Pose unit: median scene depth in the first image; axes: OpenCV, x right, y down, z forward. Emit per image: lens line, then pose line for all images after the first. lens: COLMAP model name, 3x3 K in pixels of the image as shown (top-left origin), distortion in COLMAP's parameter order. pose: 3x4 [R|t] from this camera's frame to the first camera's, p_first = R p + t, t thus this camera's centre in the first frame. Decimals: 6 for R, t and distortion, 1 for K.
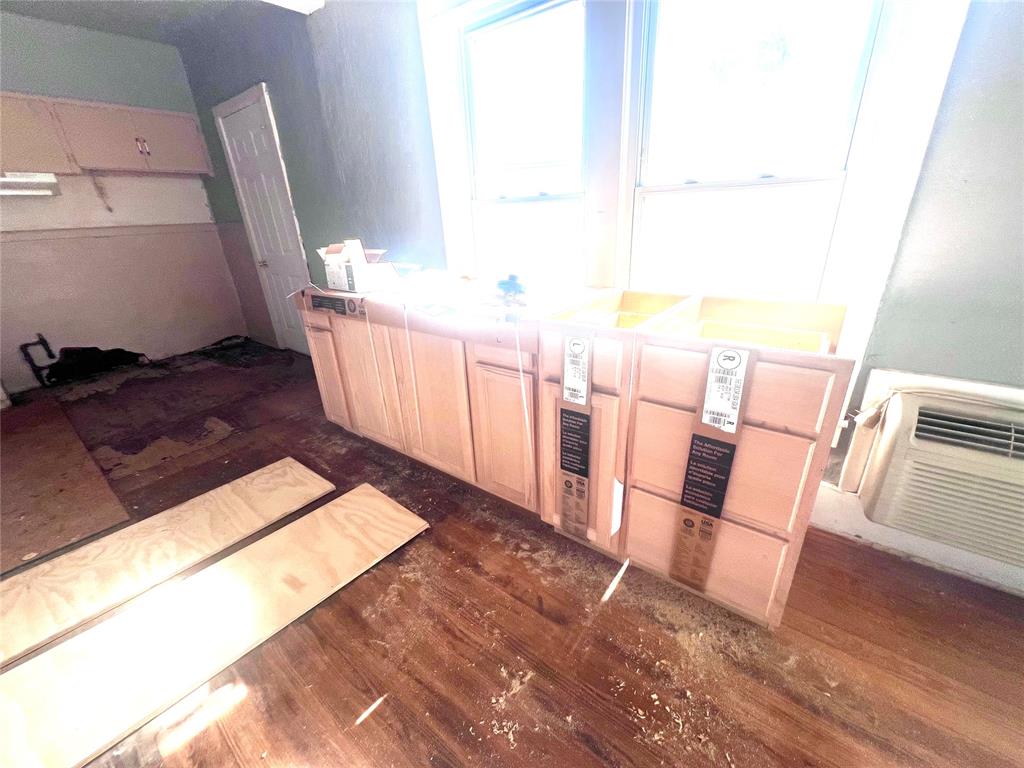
lens RADIAL K [[412.4, 0, 509.5], [0, 412.4, 385.8], [0, 0, 1]] dist [0.001979, 0.000605]
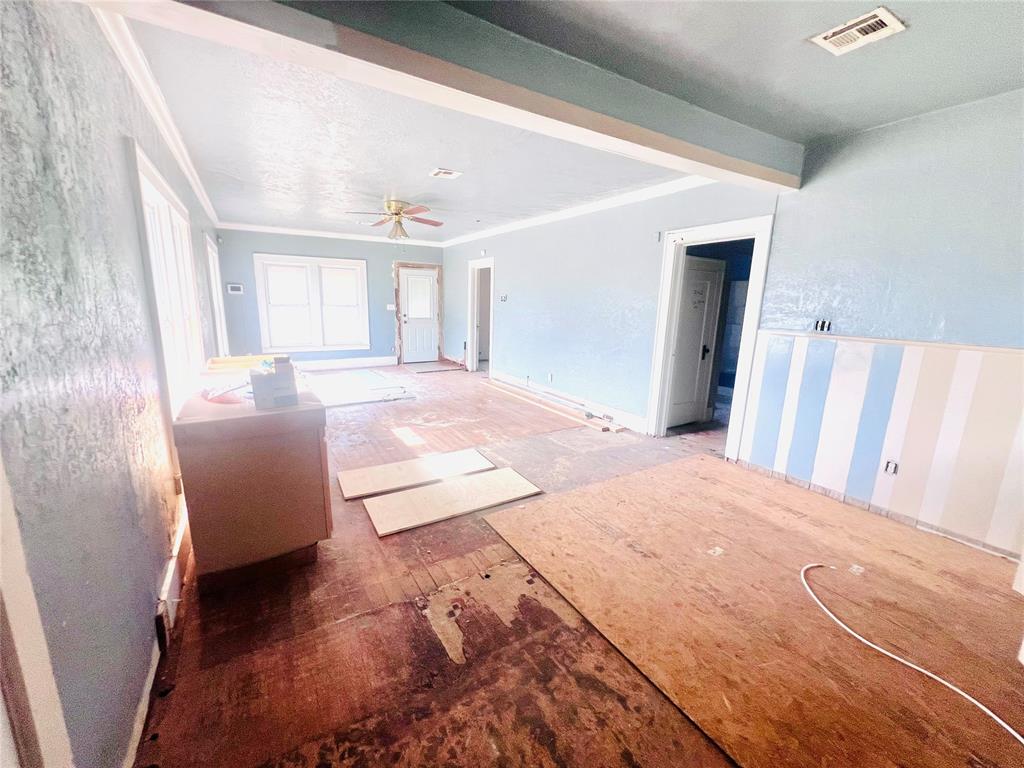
lens RADIAL K [[412.4, 0, 509.5], [0, 412.4, 385.8], [0, 0, 1]] dist [0.001979, 0.000605]
pose [[-0.936727, -0.043604, 0.347333, -1.197388], [0.157304, 0.833960, 0.528930, -0.684951], [-0.312726, 0.550100, -0.774334, 1.483324]]
